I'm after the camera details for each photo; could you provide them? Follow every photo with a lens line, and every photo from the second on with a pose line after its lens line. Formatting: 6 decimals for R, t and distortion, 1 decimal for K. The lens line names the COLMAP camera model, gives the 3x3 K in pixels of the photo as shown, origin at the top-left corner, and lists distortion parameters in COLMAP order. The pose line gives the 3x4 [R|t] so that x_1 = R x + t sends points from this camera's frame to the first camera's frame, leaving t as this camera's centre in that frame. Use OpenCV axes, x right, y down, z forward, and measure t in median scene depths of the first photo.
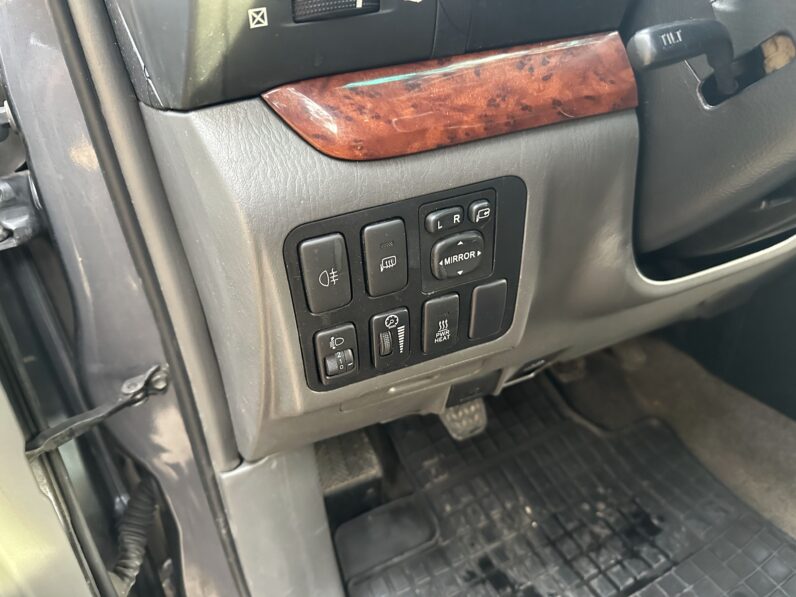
lens RADIAL K [[558.7, 0, 400.4], [0, 558.7, 304.6], [0, 0, 1]] dist [0.070012, -0.107695]
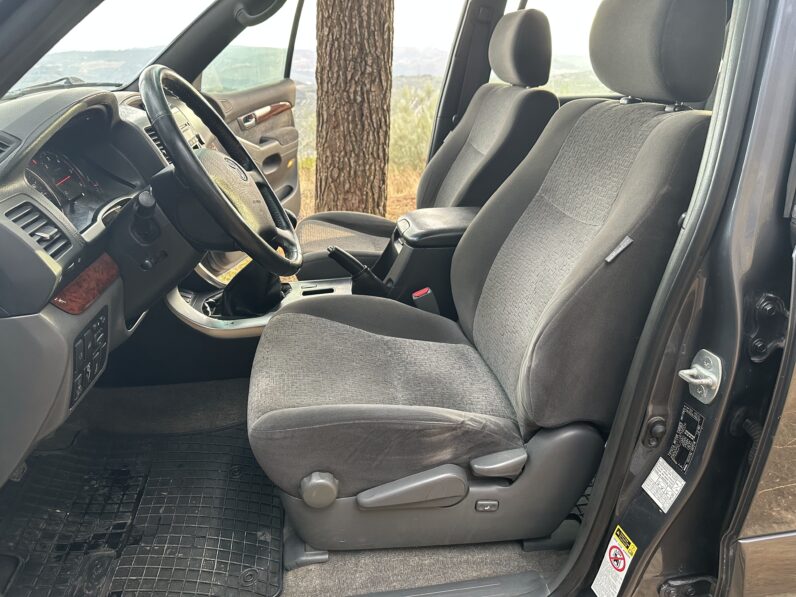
lens RADIAL K [[558.7, 0, 400.4], [0, 558.7, 304.6], [0, 0, 1]] dist [0.070012, -0.107695]
pose [[0.267214, -0.260132, 0.927862, -1.602651], [0.359768, 0.920183, 0.154369, -0.104308], [-0.893959, 0.292566, 0.339473, -1.025599]]
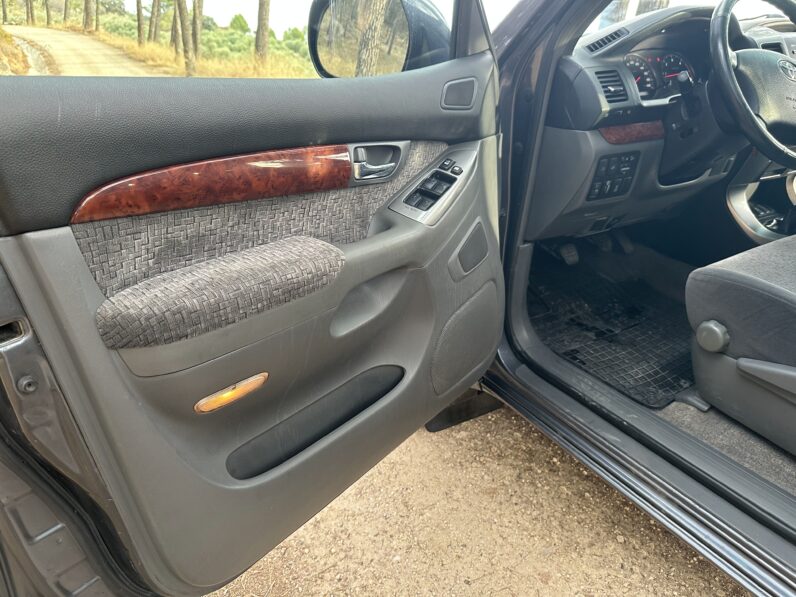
lens RADIAL K [[564.2, 0, 398.0], [0, 564.2, 298.5], [0, 0, 1]] dist [0.056921, -0.077855]
pose [[0.991581, 0.057794, 0.115879, -1.624969], [-0.055961, 0.998252, -0.019018, 0.853233], [-0.116775, 0.012373, 0.993081, -2.440124]]
